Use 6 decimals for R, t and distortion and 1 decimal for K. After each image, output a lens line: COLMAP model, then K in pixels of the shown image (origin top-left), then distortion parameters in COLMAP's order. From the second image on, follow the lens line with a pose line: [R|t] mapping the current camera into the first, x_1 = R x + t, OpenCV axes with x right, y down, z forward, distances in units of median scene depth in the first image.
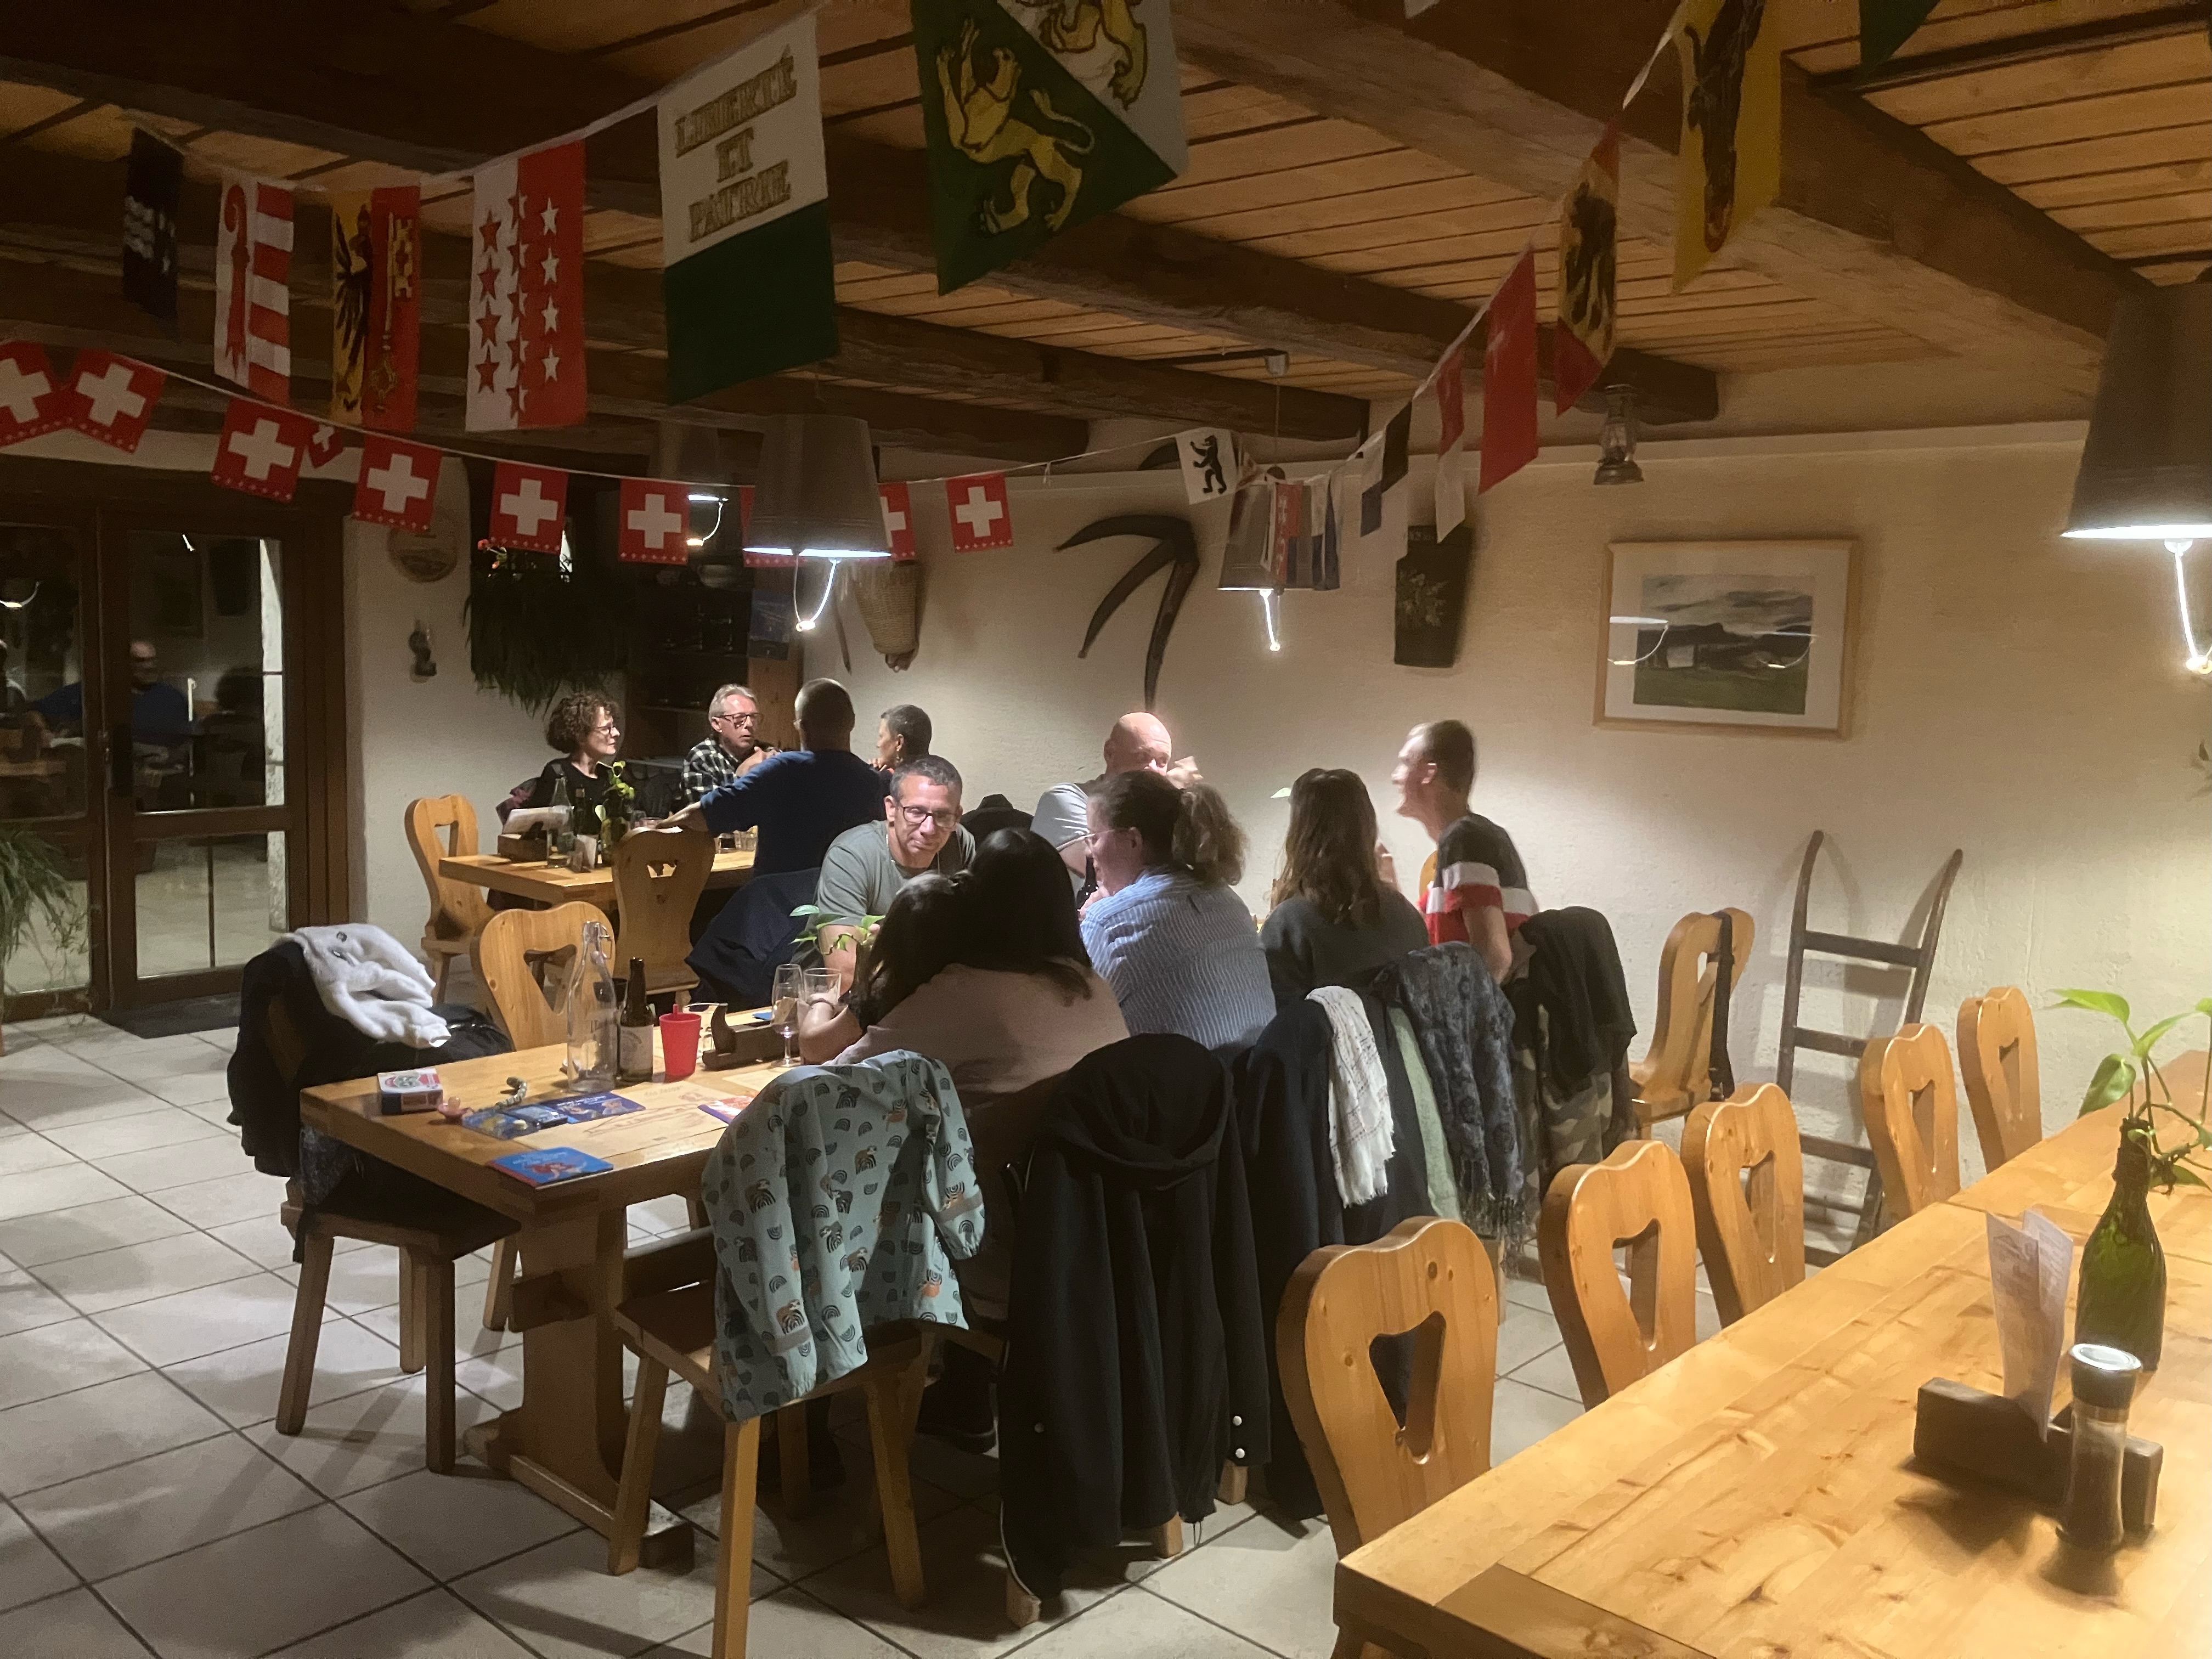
lens RADIAL K [[1817.6, 0, 1106.0], [0, 1817.6, 829.5], [0, 0, 1]] dist [0.003919, 0.012868]
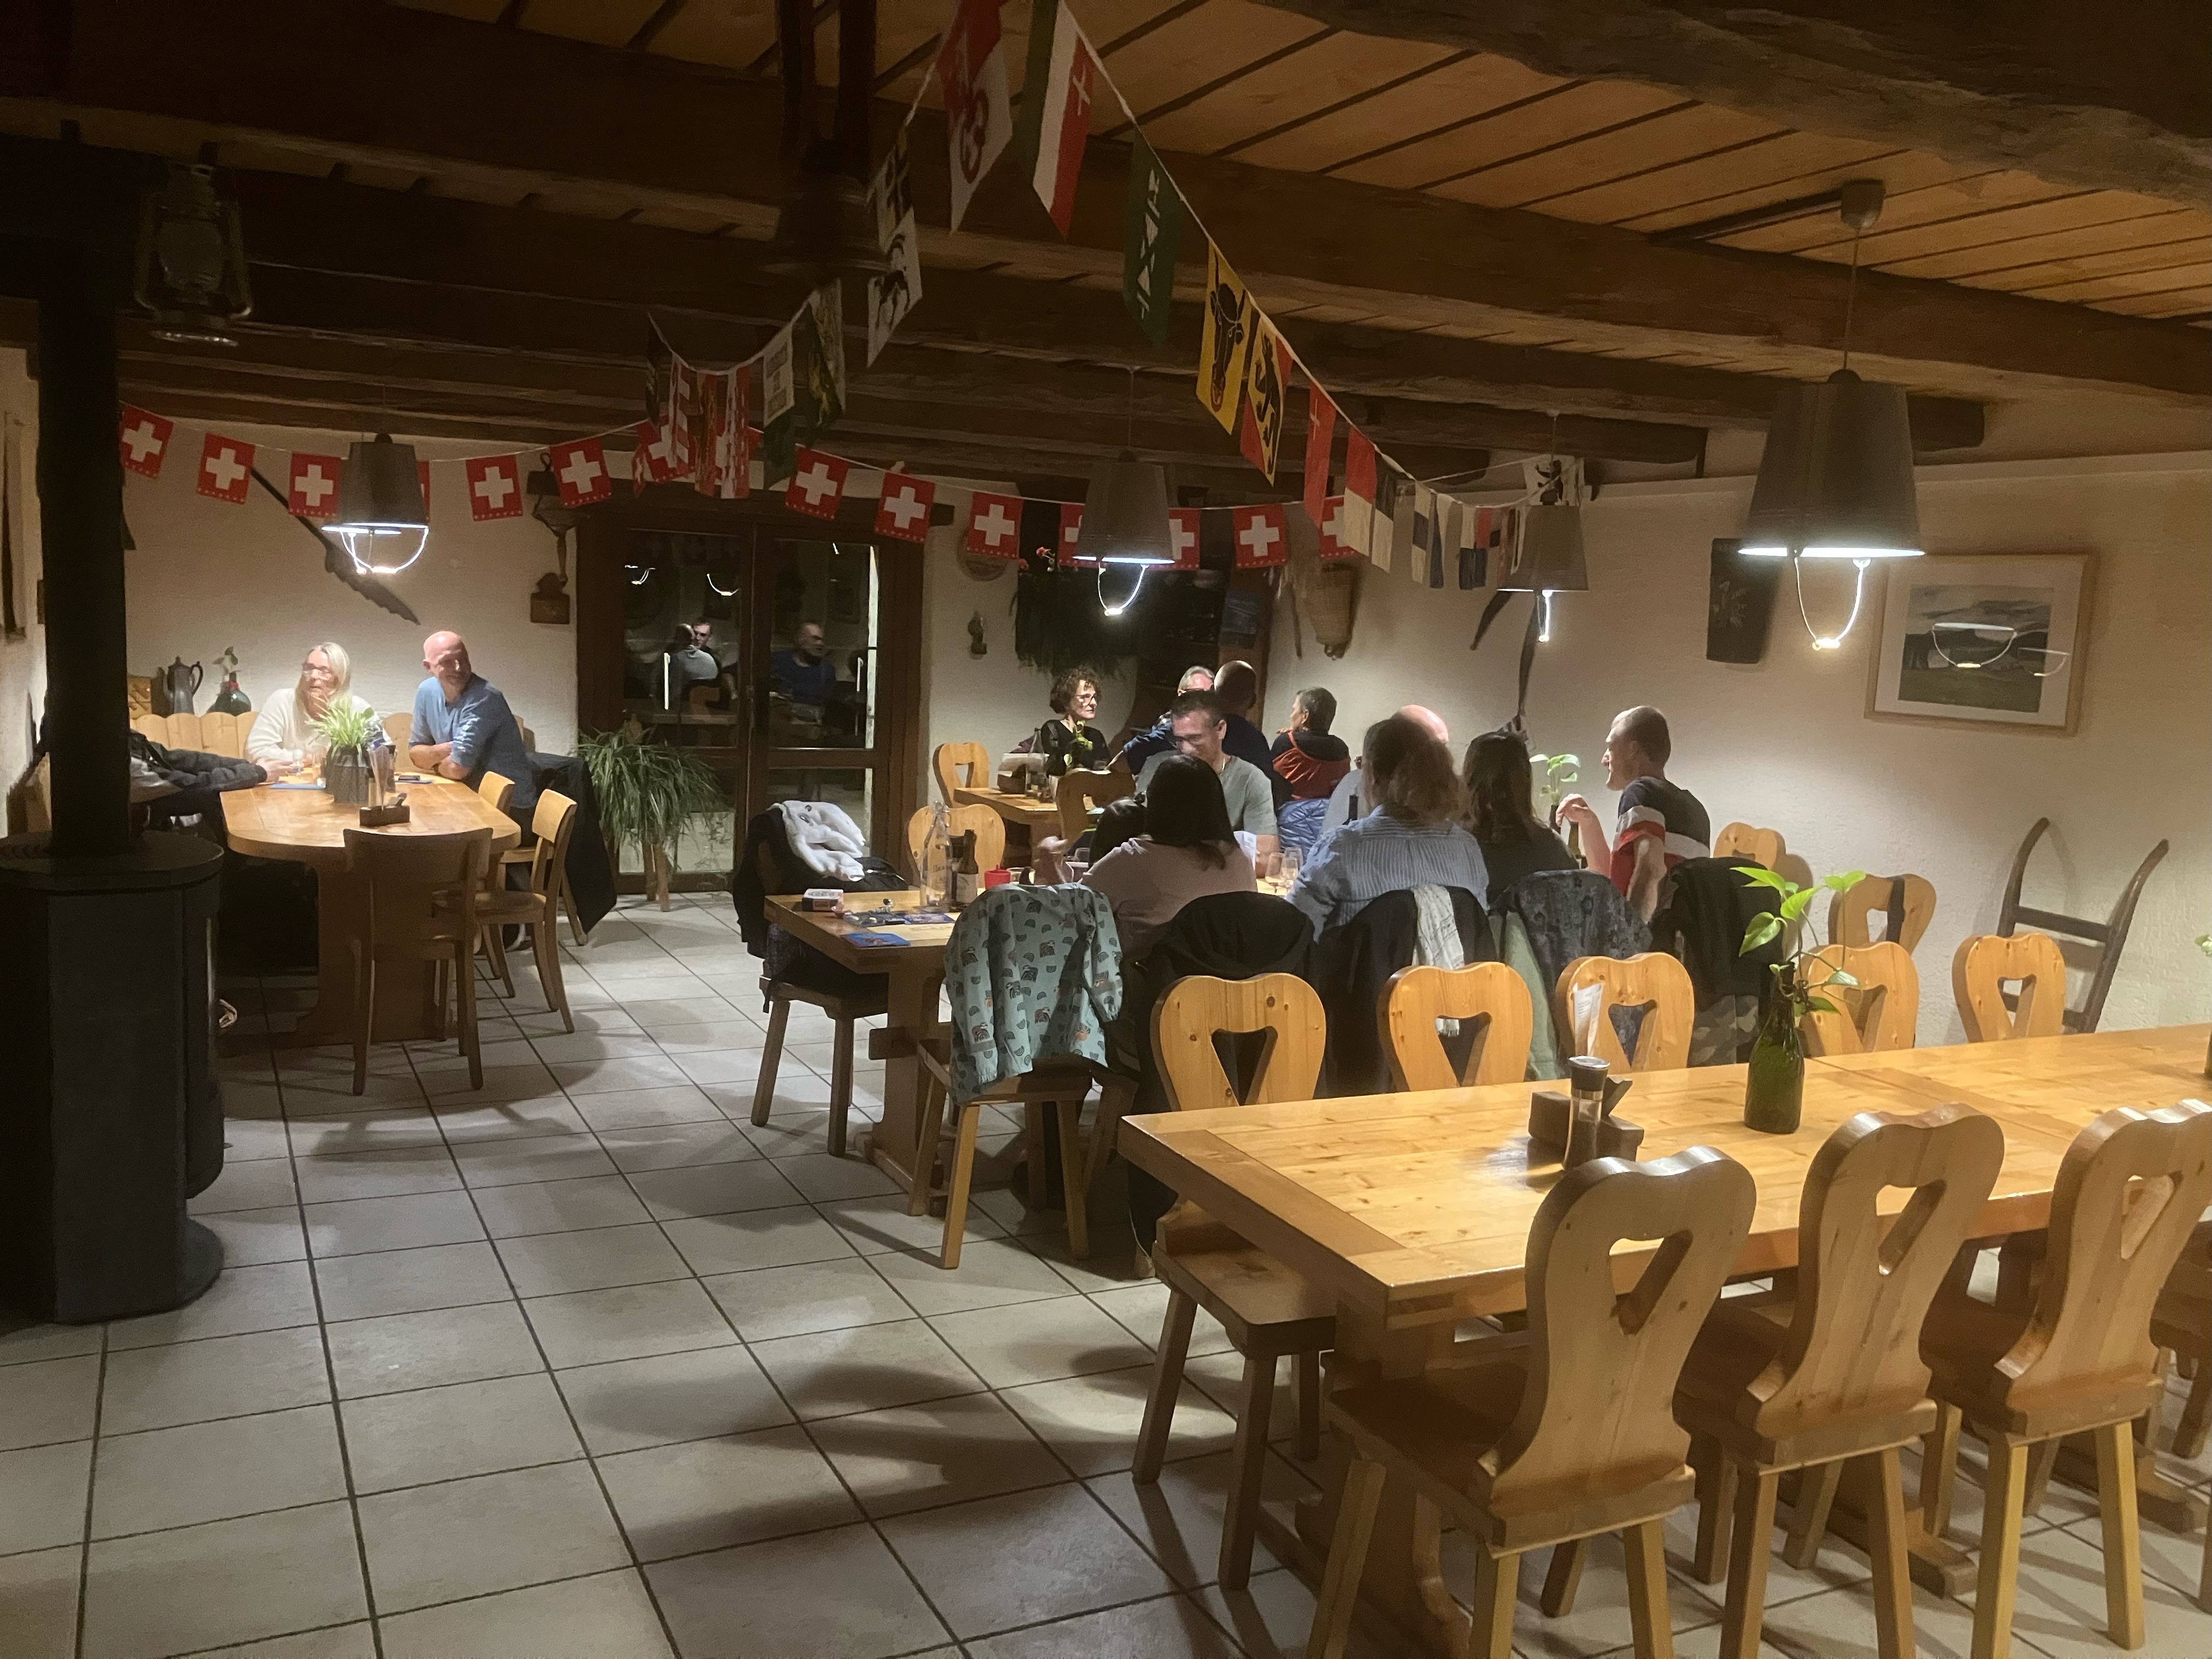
lens RADIAL K [[1789.0, 0, 1102.2], [0, 1789.0, 846.7], [0, 0, 1]] dist [0.108537, -0.158720]
pose [[0.934294, 0.066542, -0.350239, 0.342082], [-0.064037, 0.997772, 0.018742, 0.047199], [0.350706, 0.004918, 0.936473, -0.328098]]
